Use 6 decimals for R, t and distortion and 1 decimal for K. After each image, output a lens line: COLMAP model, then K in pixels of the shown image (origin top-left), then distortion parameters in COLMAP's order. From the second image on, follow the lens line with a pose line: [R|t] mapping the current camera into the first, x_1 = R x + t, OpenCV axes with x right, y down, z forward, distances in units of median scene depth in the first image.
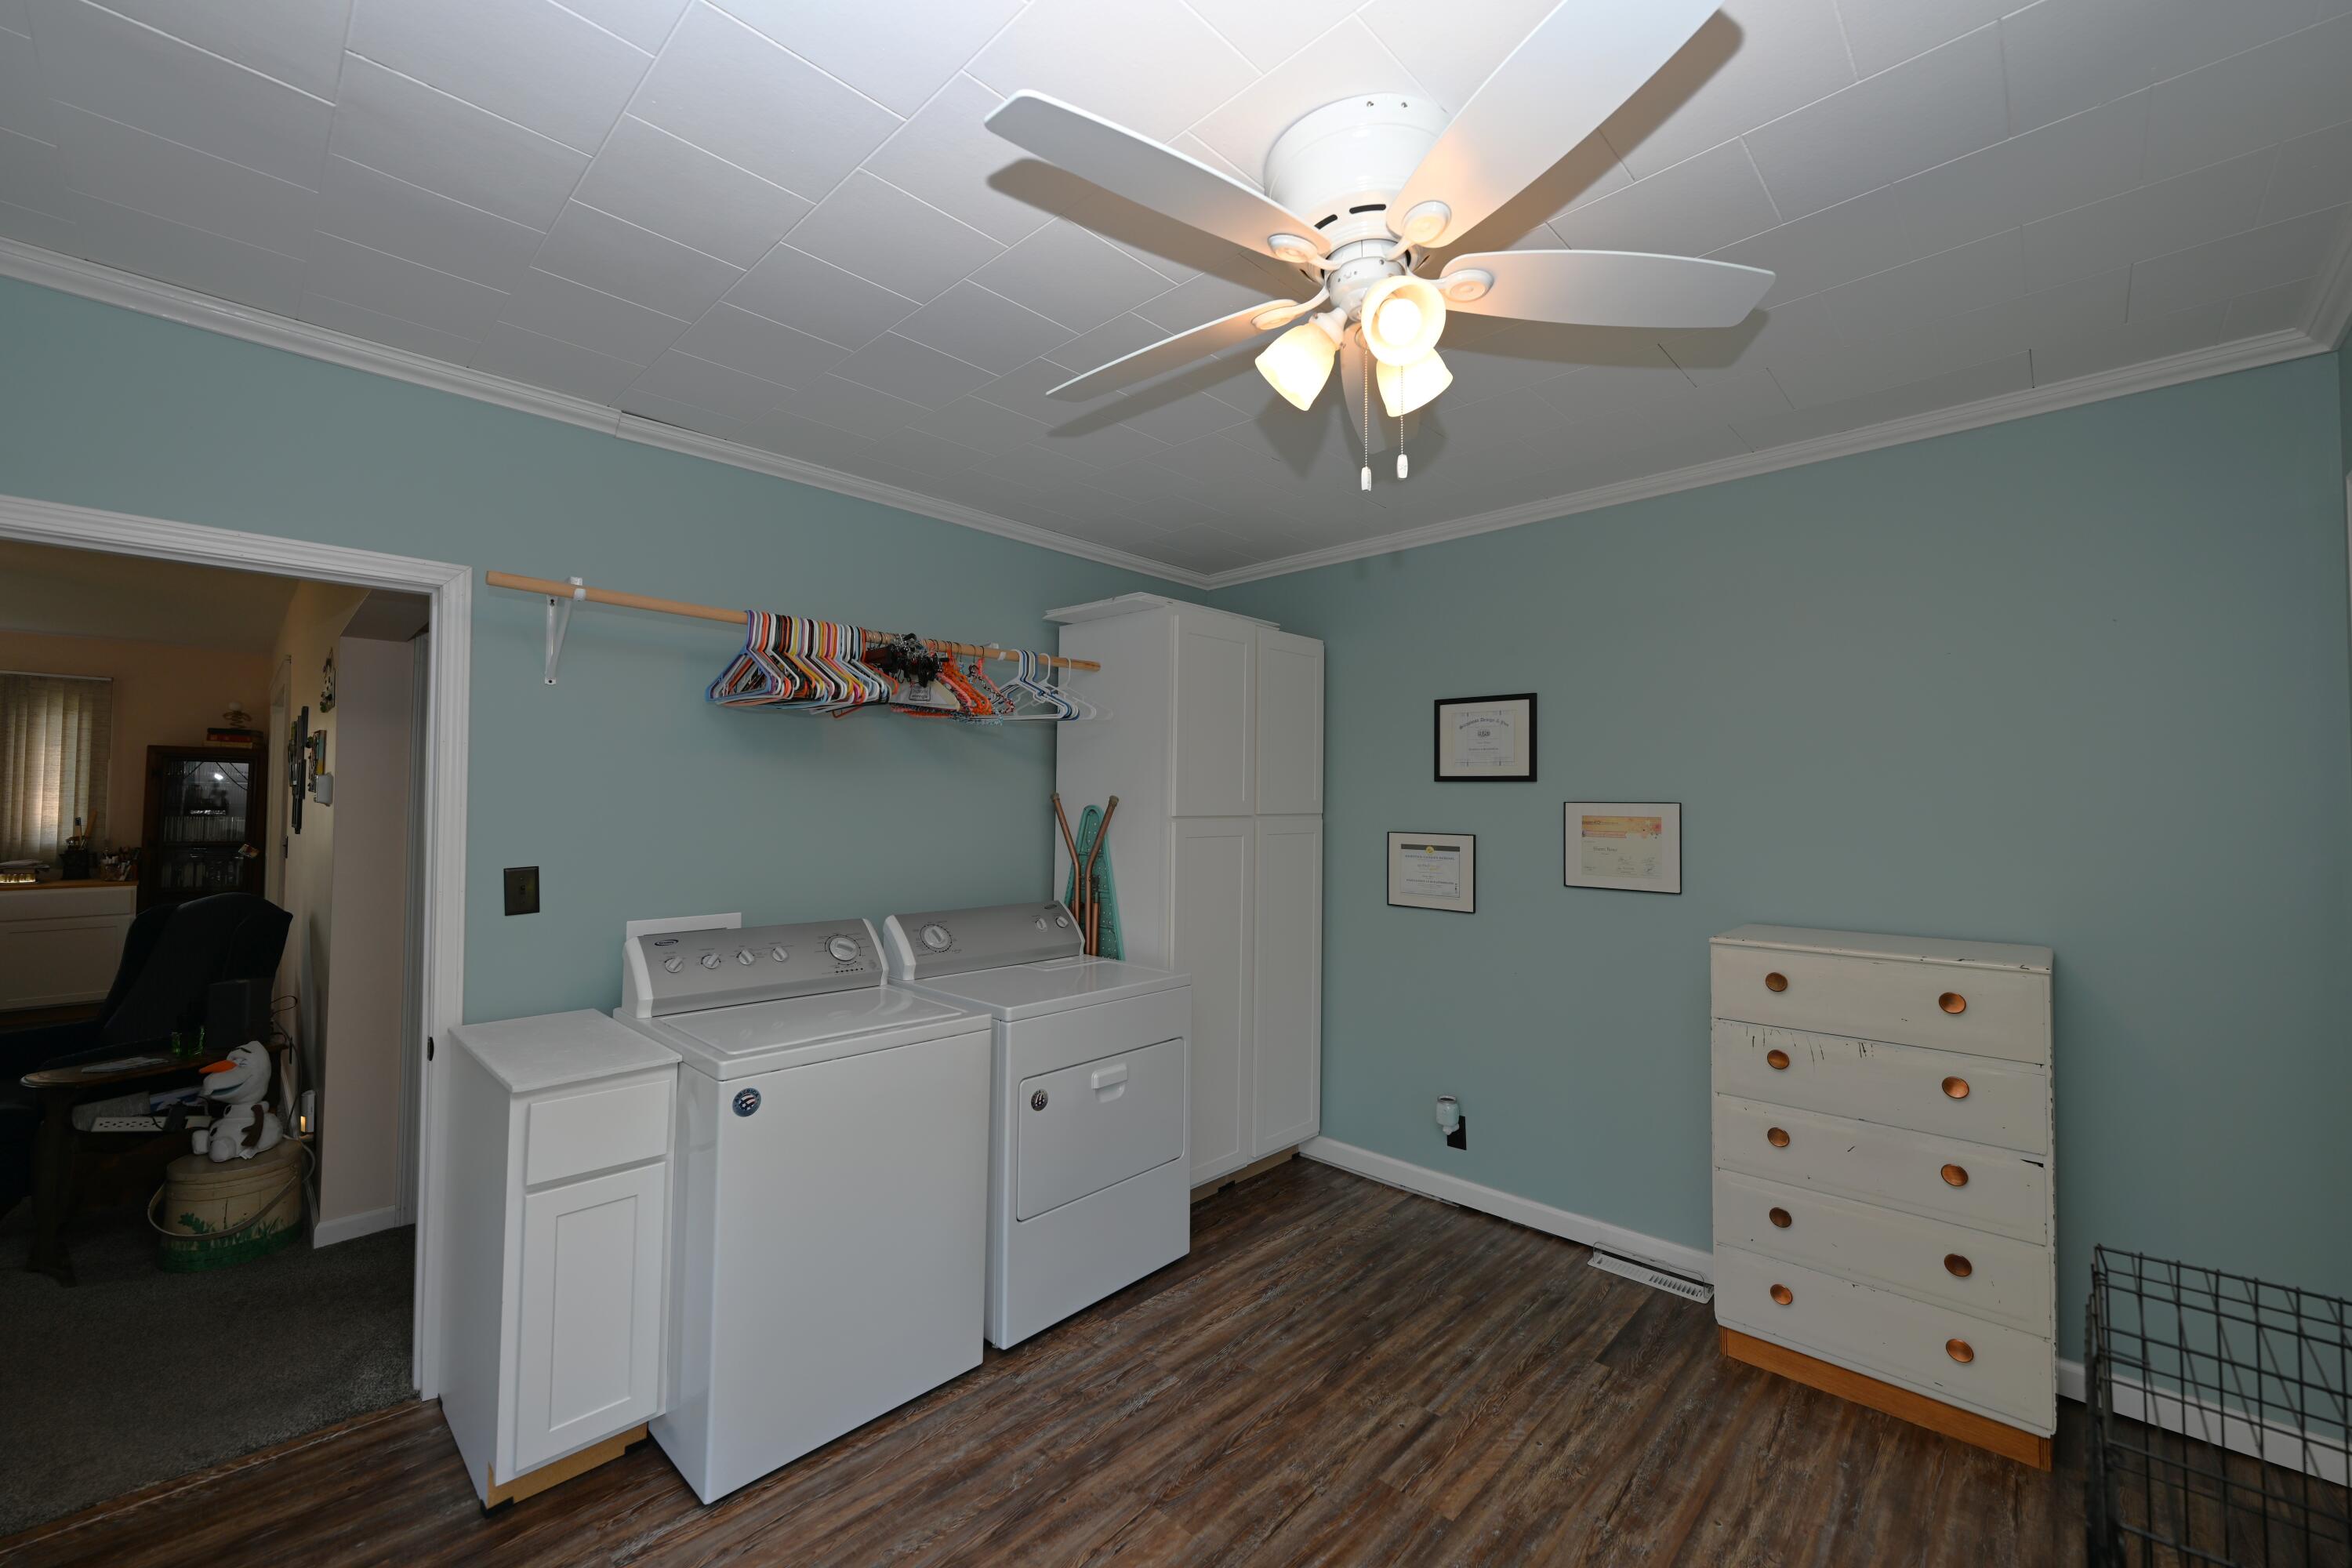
lens RADIAL K [[929.9, 0, 1188.5], [0, 929.9, 781.7], [0, 0, 1]] dist [-0.003370, -0.000234]
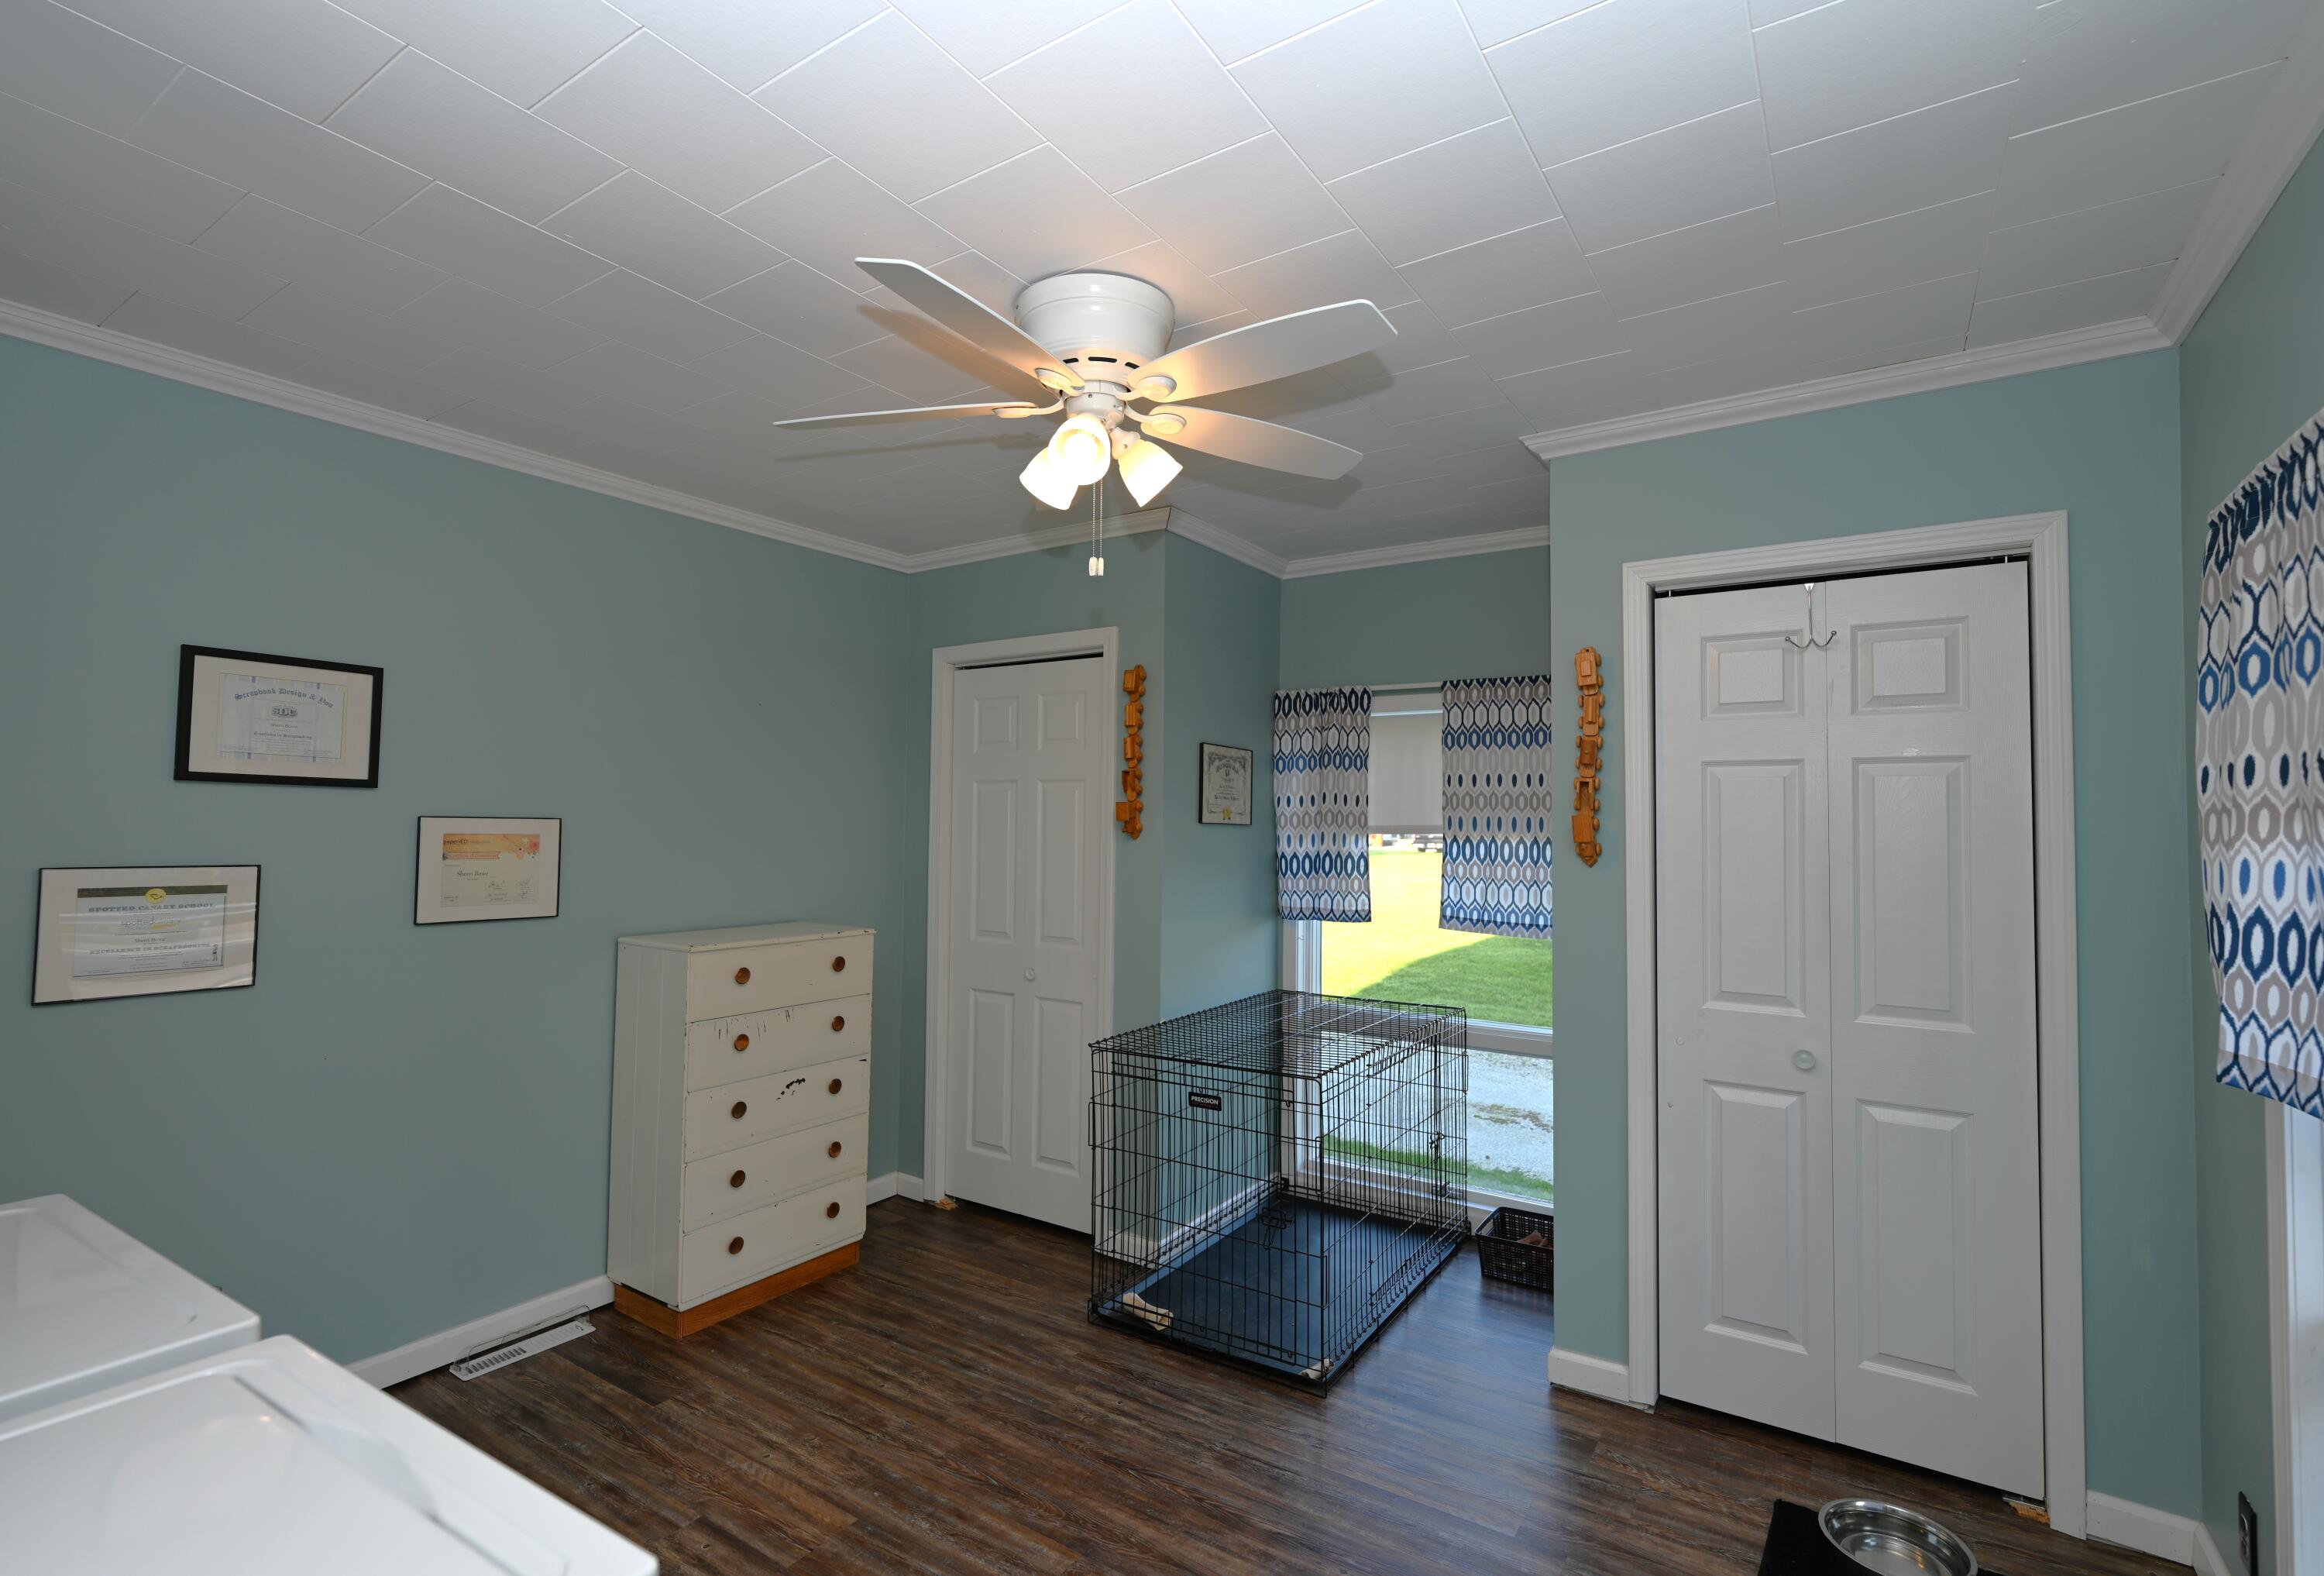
lens RADIAL K [[1049.1, 0, 1180.8], [0, 1049.1, 784.8], [0, 0, 1]] dist [-0.014253, -0.000582]
pose [[-0.187944, 0.030888, 0.981694, -0.734648], [-0.035907, 0.998621, -0.038295, 0.007879], [-0.981523, -0.042447, -0.186575, 0.695310]]
